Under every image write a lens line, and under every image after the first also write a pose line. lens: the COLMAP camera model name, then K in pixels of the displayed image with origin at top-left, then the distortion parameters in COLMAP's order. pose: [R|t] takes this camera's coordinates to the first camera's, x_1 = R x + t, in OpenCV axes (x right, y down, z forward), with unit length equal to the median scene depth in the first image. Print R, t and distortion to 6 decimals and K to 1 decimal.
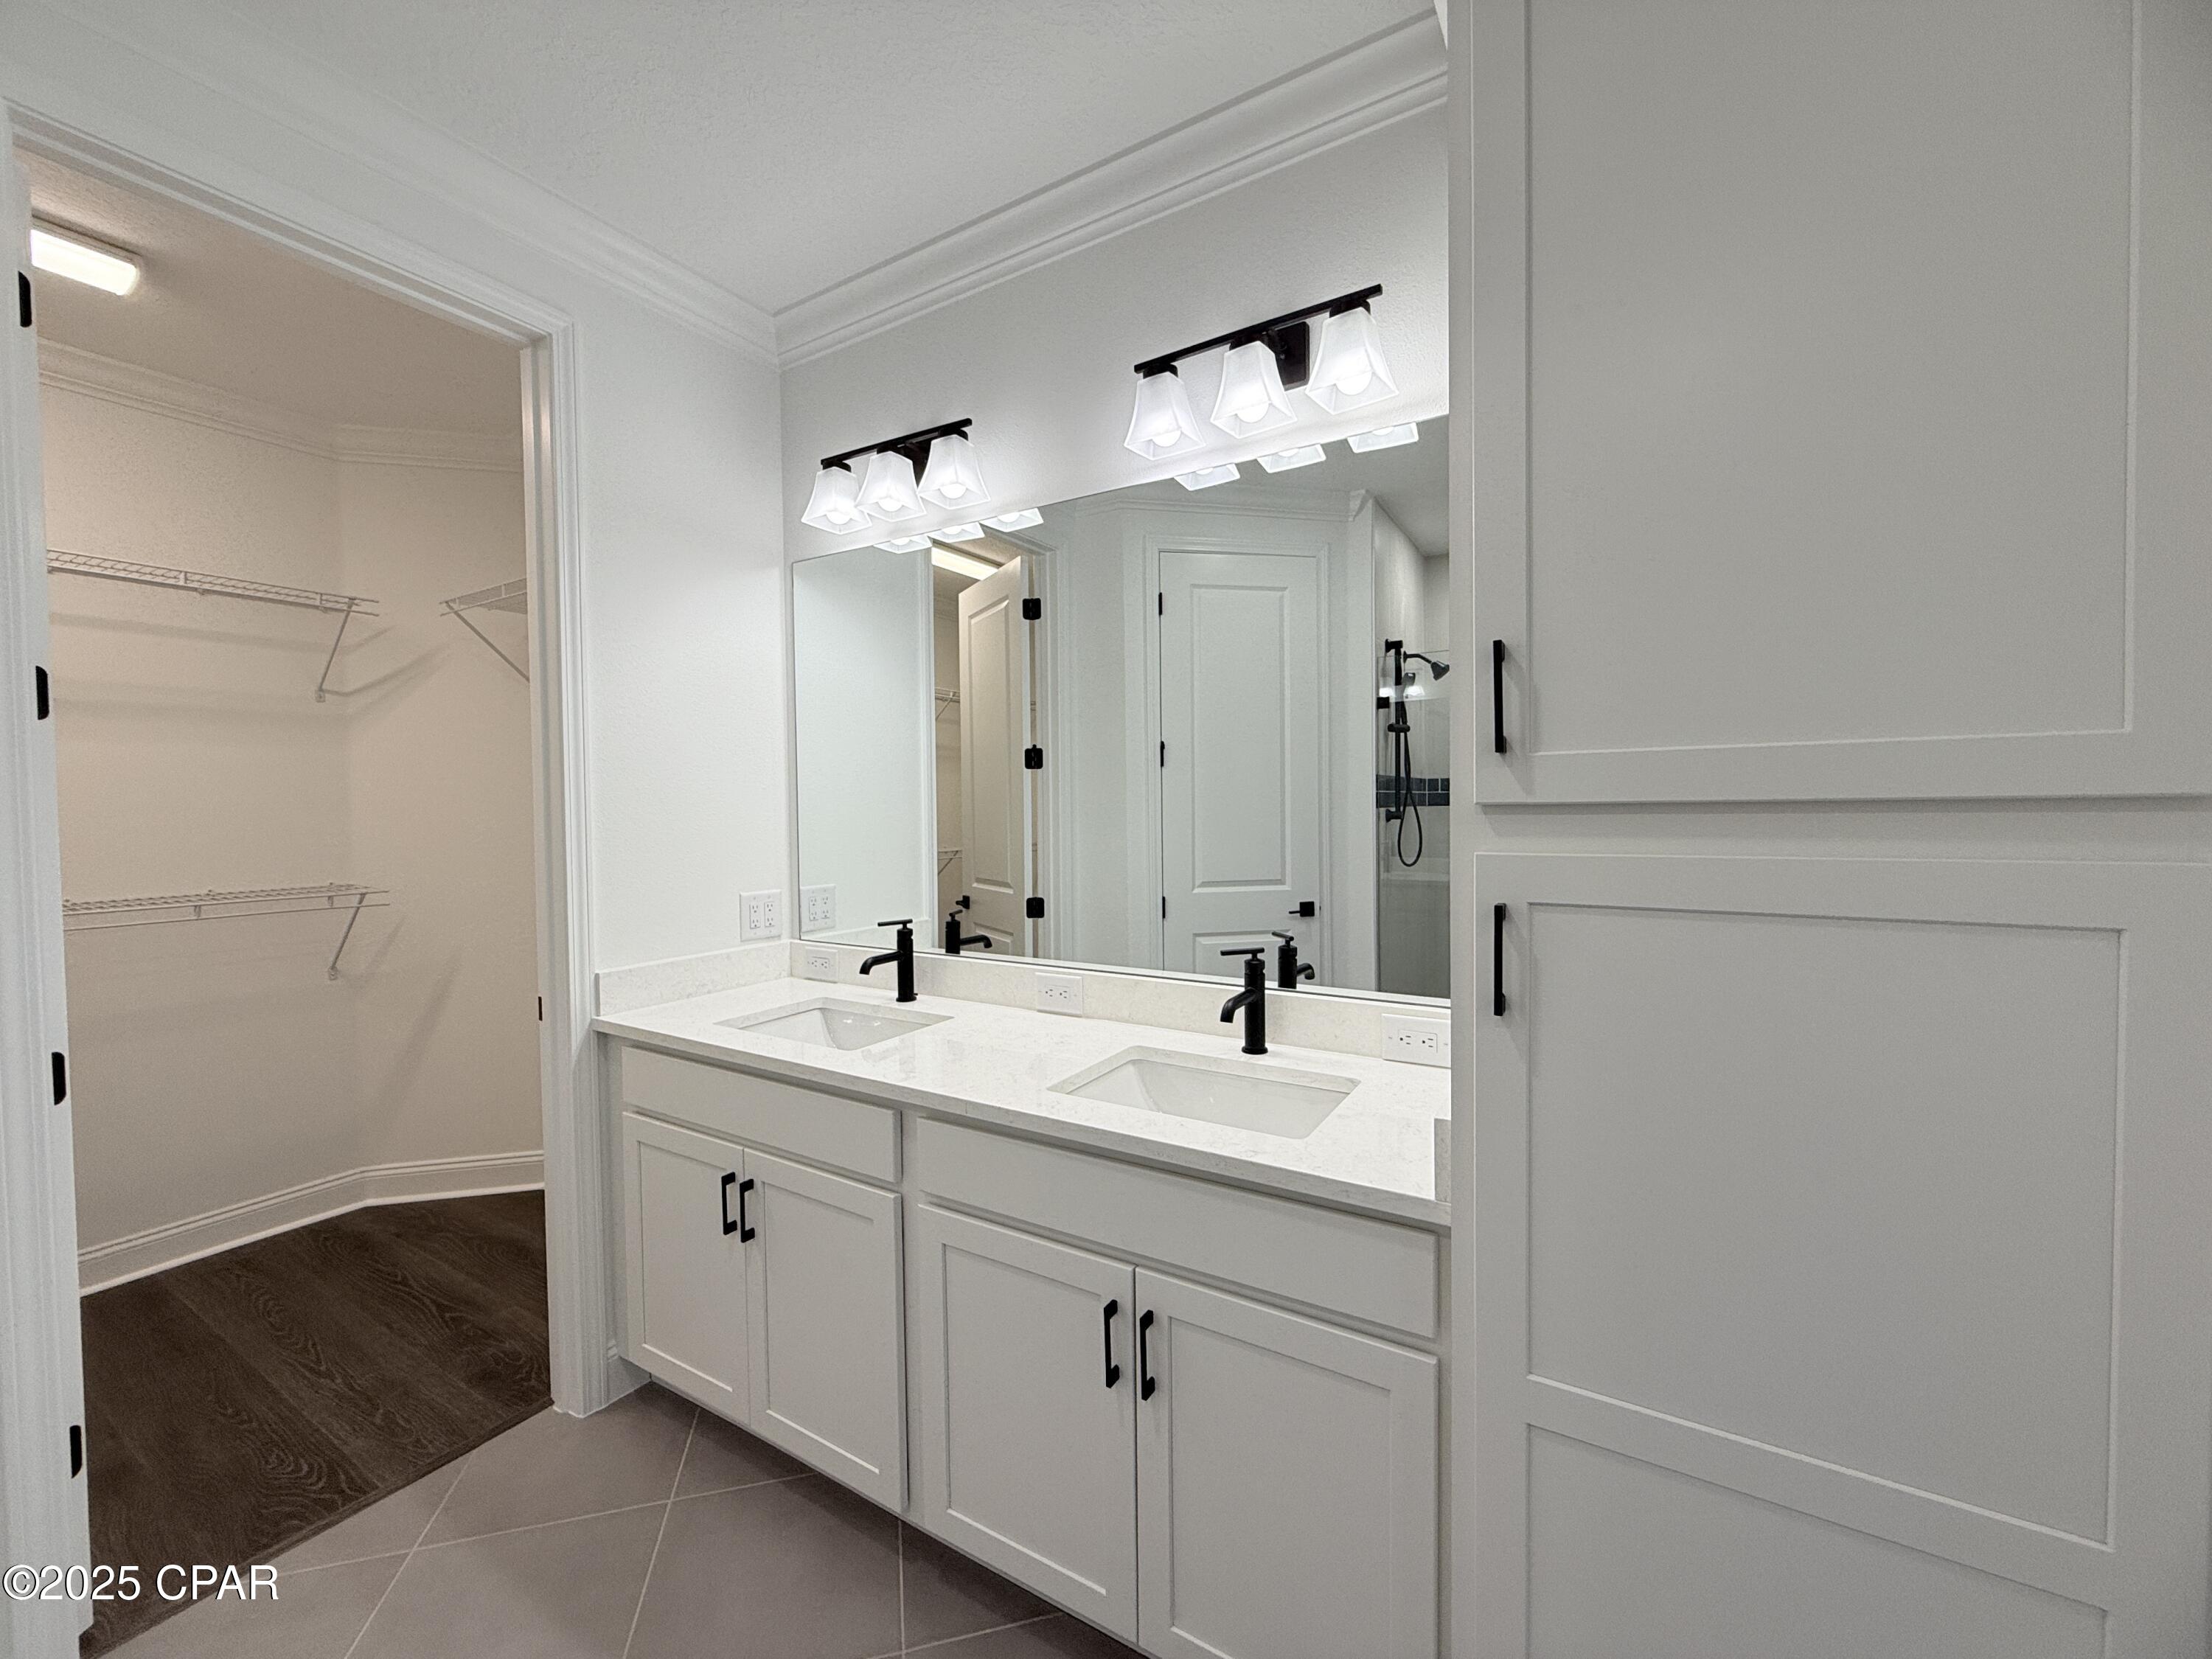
lens RADIAL K [[883.9, 0, 1102.2], [0, 883.9, 824.7], [0, 0, 1]] dist [0.001918, 0.000199]
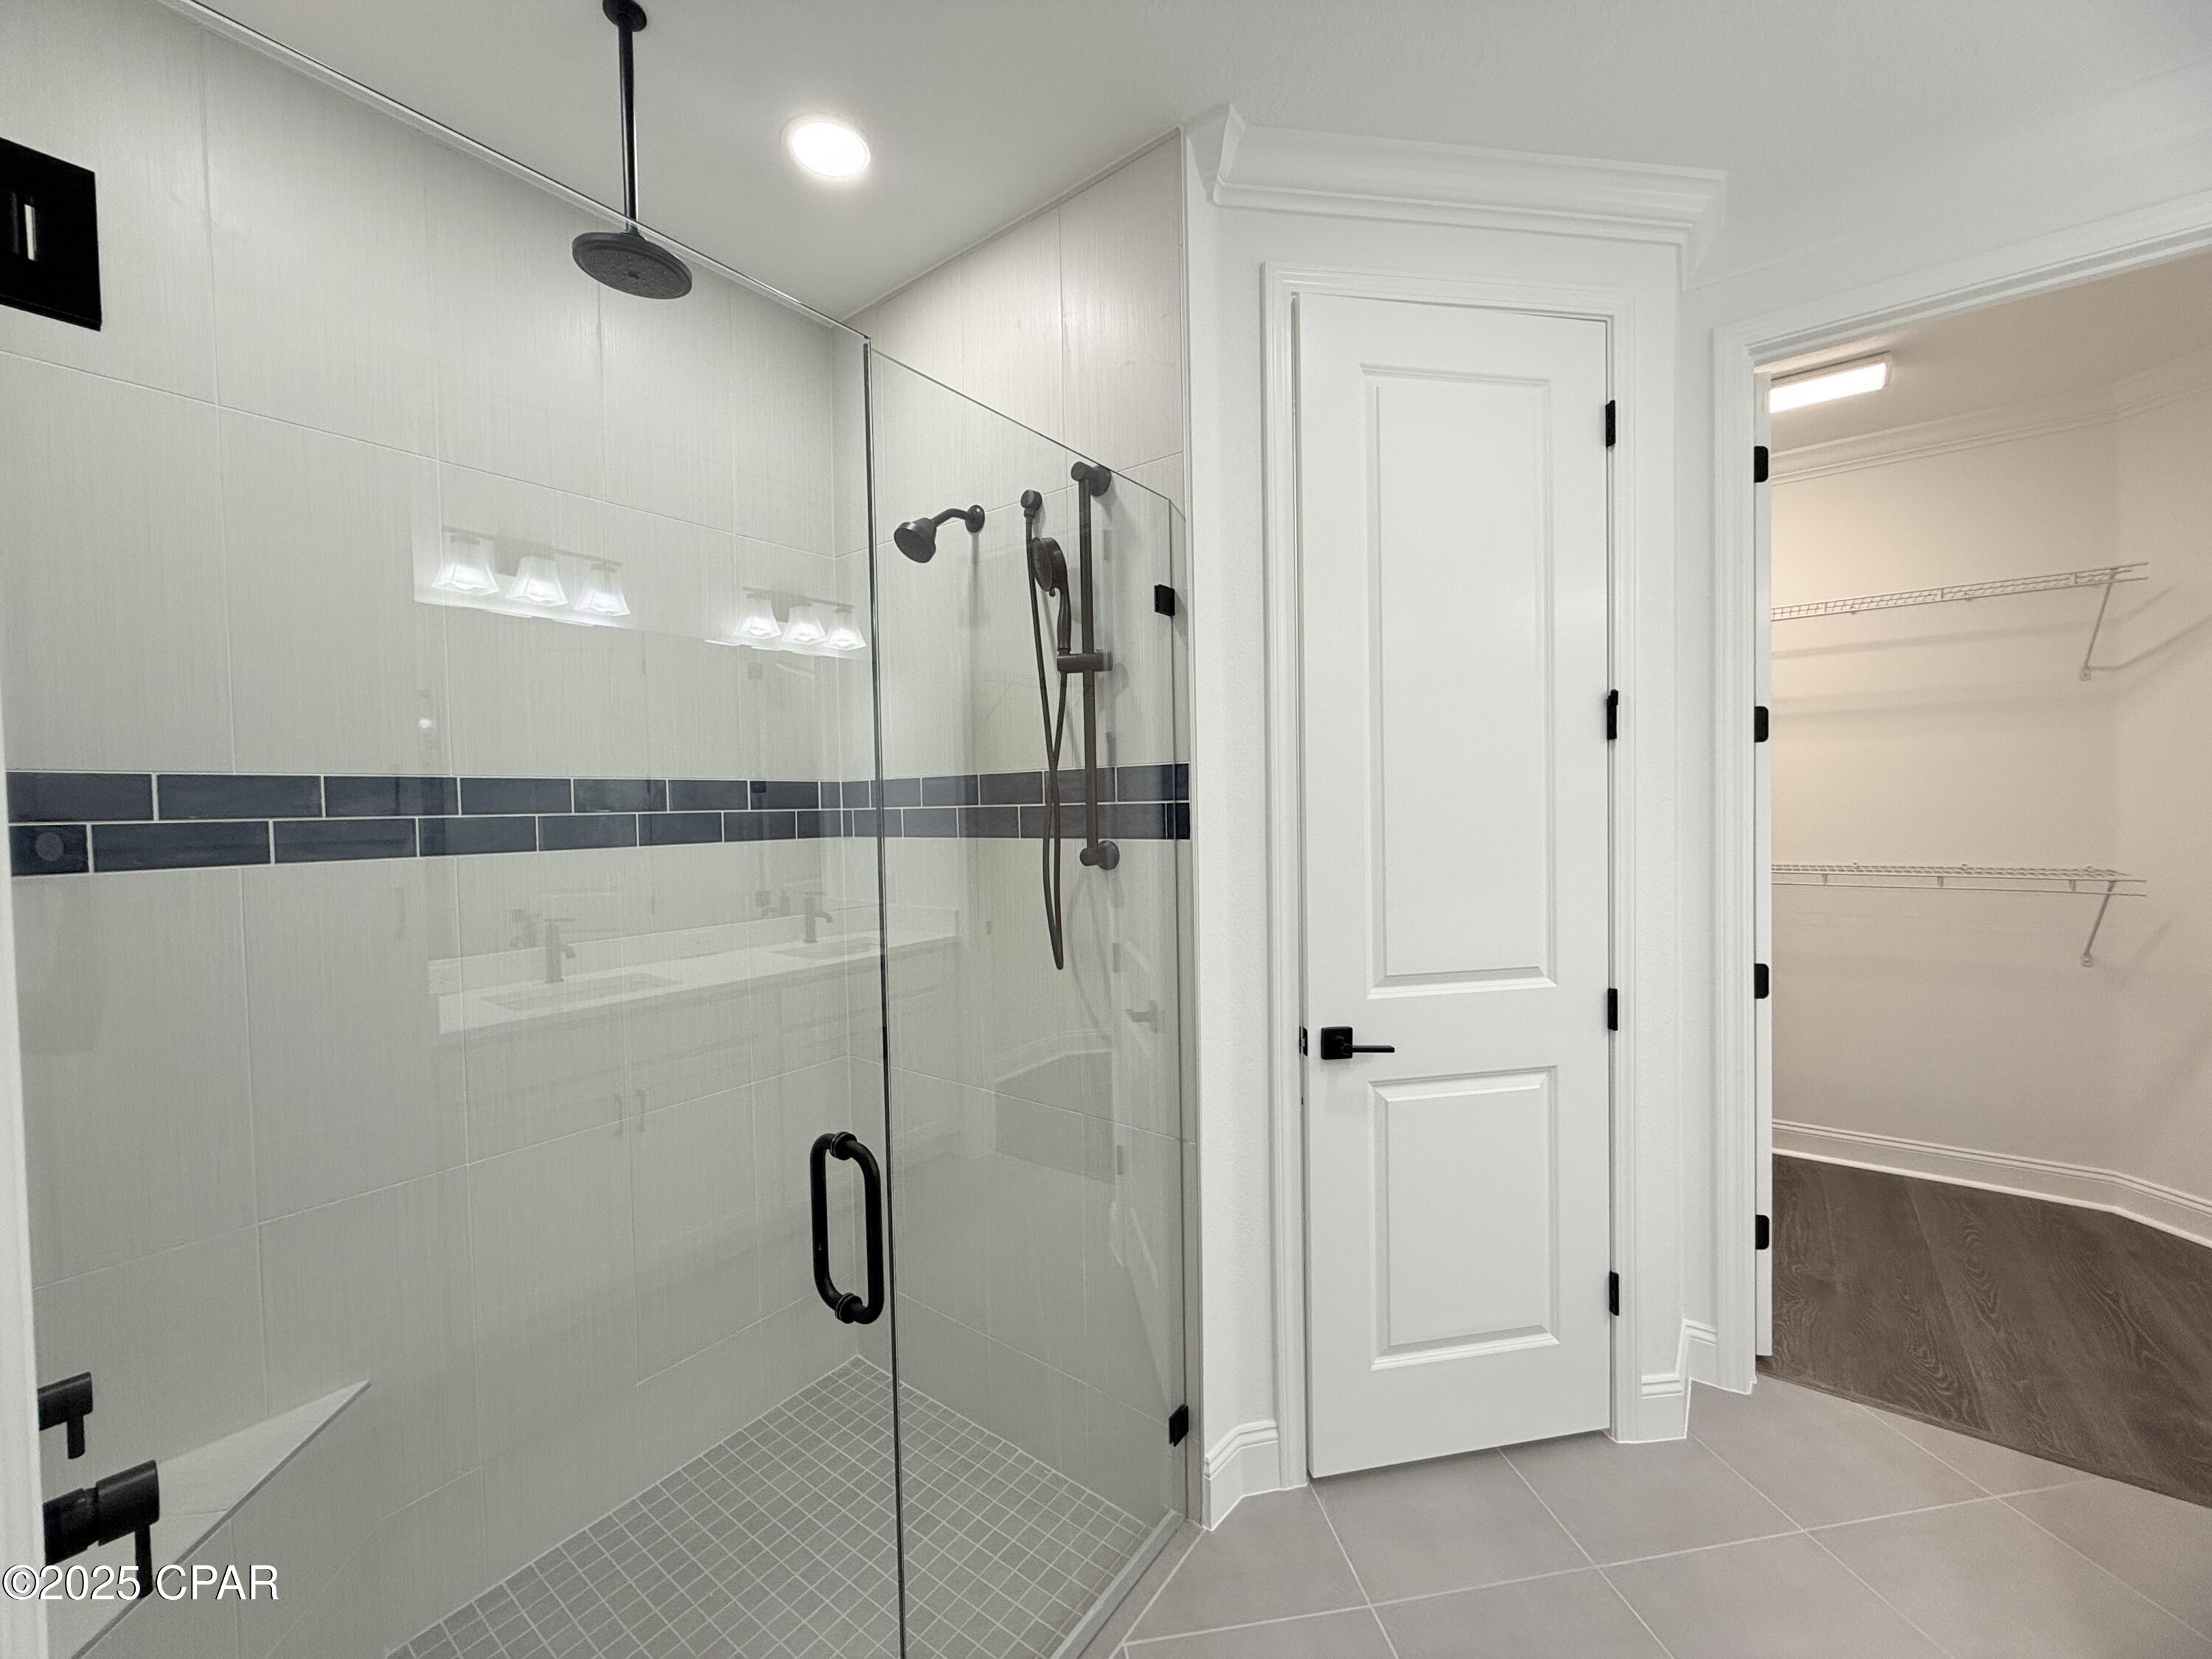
lens RADIAL K [[883.9, 0, 1102.2], [0, 883.9, 824.7], [0, 0, 1]] dist [0.001918, 0.000199]
pose [[-0.089491, 0.041309, -0.995131, 0.207856], [-0.004420, 0.999113, 0.041872, -0.017410], [0.995978, 0.008146, -0.089229, 0.012277]]
